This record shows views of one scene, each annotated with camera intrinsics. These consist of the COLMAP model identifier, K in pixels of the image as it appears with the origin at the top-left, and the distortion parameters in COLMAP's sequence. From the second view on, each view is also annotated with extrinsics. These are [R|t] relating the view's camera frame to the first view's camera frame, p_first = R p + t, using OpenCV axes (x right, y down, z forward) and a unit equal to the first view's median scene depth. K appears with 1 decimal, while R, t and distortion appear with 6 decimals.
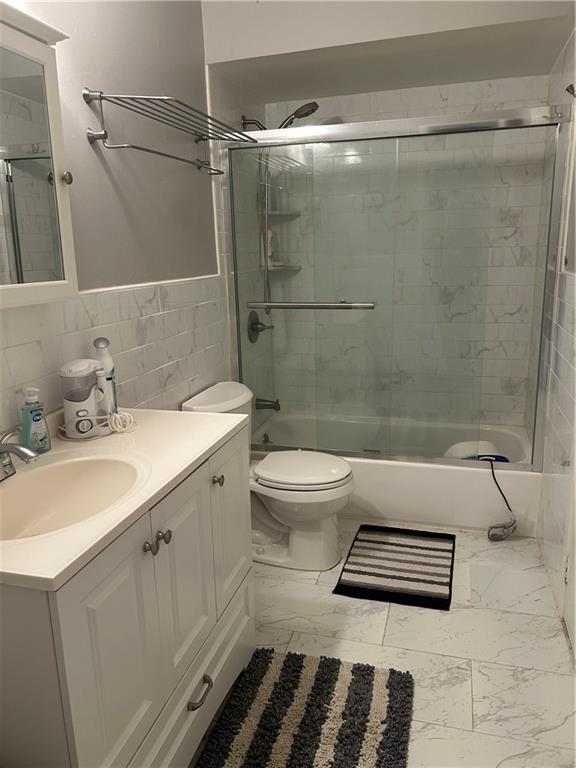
lens RADIAL K [[581.4, 0, 290.4], [0, 581.4, 381.9], [0, 0, 1]] dist [0.059154, -0.064330]
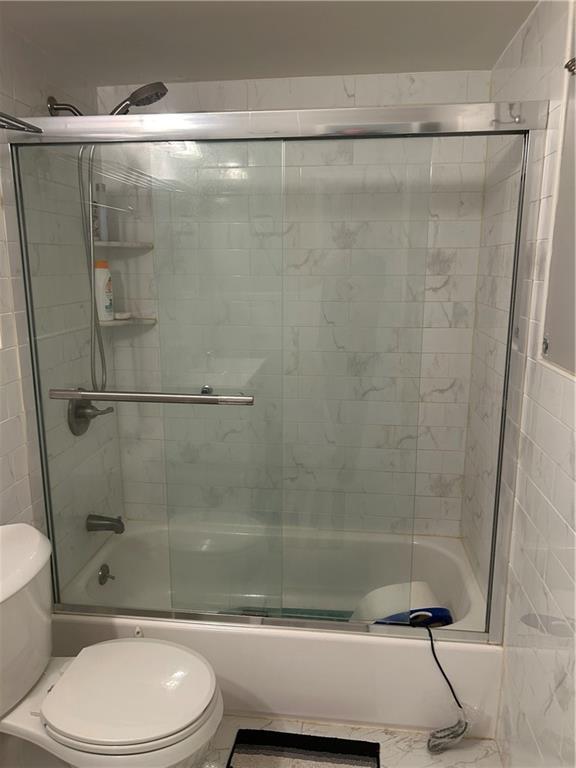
lens RADIAL K [[581.4, 0, 283.8], [0, 581.4, 384.6], [0, 0, 1]] dist [0.059154, -0.064330]
pose [[0.987742, -0.009506, 0.155809, 0.064203], [0.012373, 0.999771, -0.017443, -0.112633], [-0.155607, 0.019157, 0.987633, 0.300023]]
